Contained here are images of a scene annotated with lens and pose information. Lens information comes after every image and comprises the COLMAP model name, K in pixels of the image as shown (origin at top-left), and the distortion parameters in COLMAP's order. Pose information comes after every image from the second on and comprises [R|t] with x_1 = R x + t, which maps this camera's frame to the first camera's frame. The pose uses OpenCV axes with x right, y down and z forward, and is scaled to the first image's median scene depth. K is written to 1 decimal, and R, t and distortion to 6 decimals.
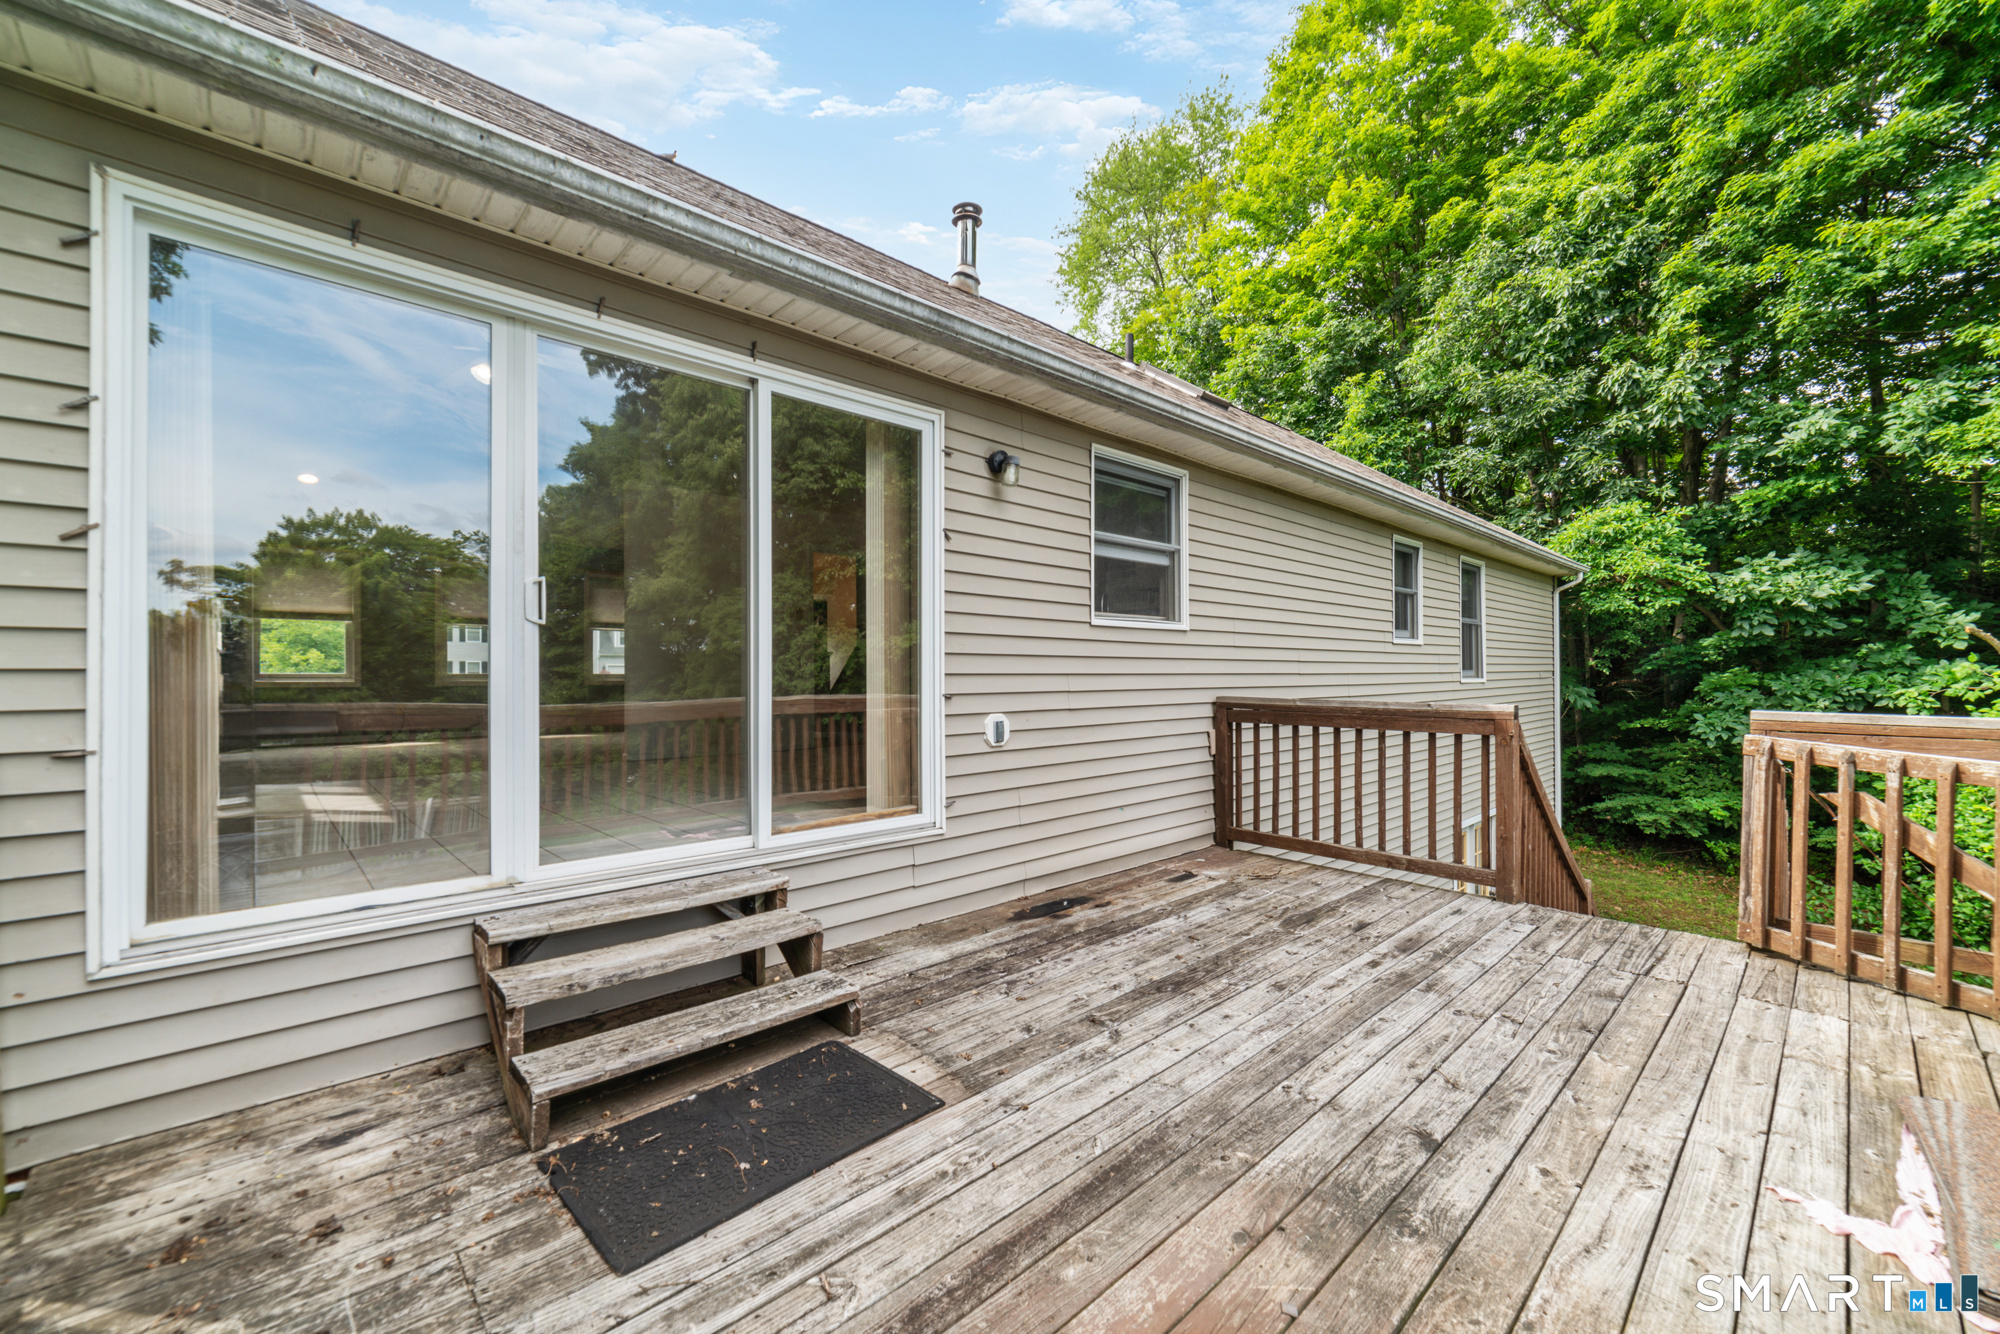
lens RADIAL K [[795.2, 0, 998.5], [0, 795.2, 676.3], [0, 0, 1]] dist [0.000268, 0.000038]
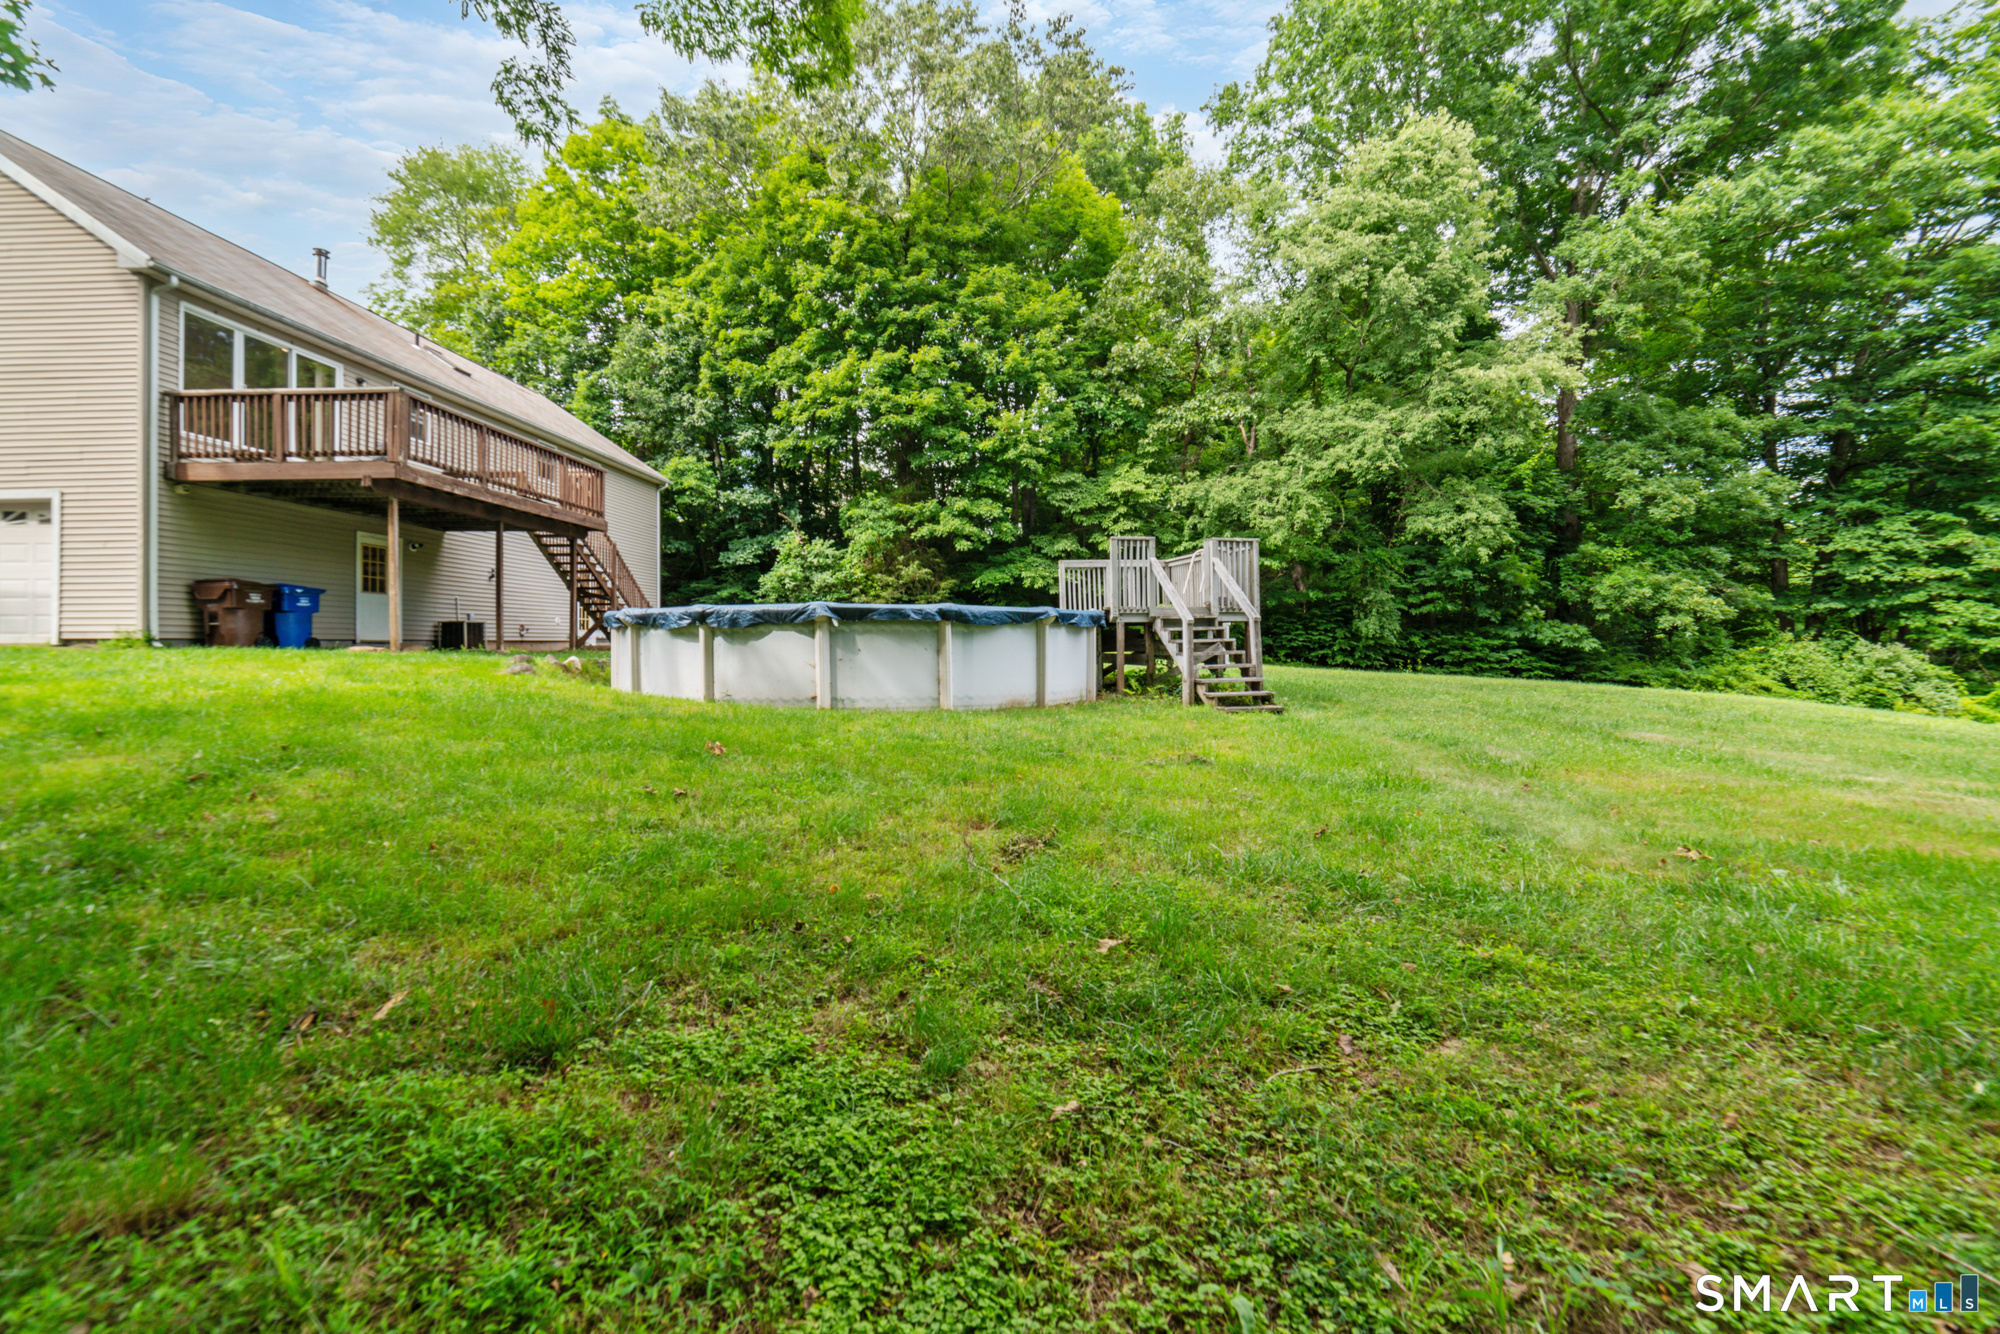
lens RADIAL K [[795.2, 0, 1004.2], [0, 795.2, 652.5], [0, 0, 1]] dist [0.000268, 0.000038]
pose [[0.727687, -0.000985, 0.685909, -0.116984], [-0.002721, 0.999987, 0.004323, 0.313588], [-0.685904, -0.005012, 0.727675, -1.215844]]
